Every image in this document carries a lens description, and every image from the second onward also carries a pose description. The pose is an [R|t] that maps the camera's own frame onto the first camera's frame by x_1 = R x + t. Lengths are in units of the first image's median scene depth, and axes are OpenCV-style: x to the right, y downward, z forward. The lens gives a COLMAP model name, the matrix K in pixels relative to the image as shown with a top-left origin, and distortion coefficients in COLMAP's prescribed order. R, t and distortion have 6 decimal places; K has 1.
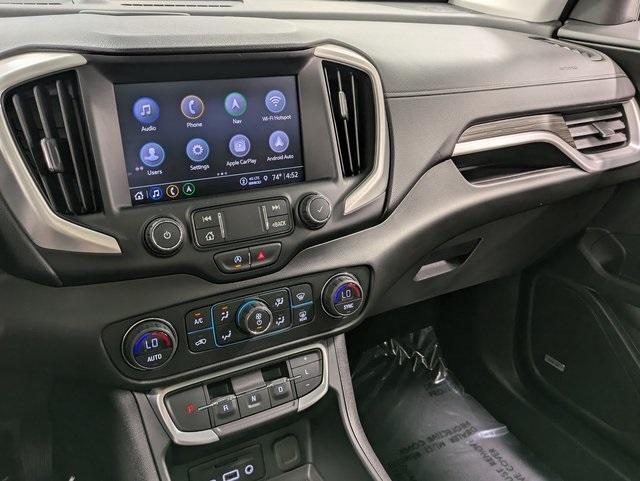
lens RADIAL K [[534.9, 0, 321.3], [0, 534.9, 224.3], [0, 0, 1]] dist [-0.001161, -0.004319]
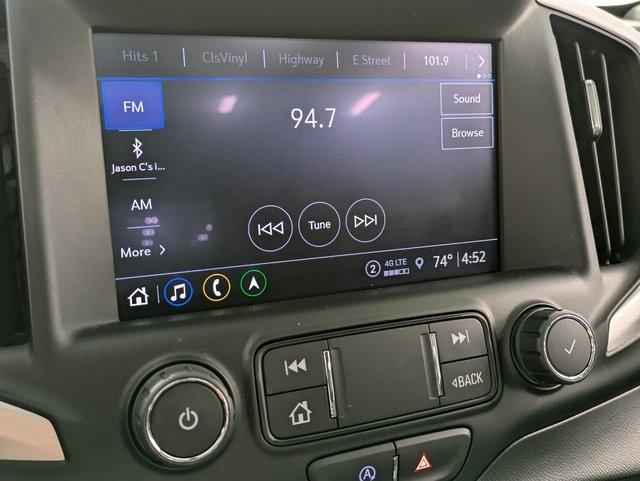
lens RADIAL K [[537.4, 0, 317.2], [0, 537.4, 226.5], [0, 0, 1]] dist [-0.001785, -0.003191]
pose [[0.992060, 0.026256, -0.122997, -0.144800], [-0.041863, 0.991137, -0.126077, -0.059410], [0.118596, 0.130225, 0.984366, 0.573398]]
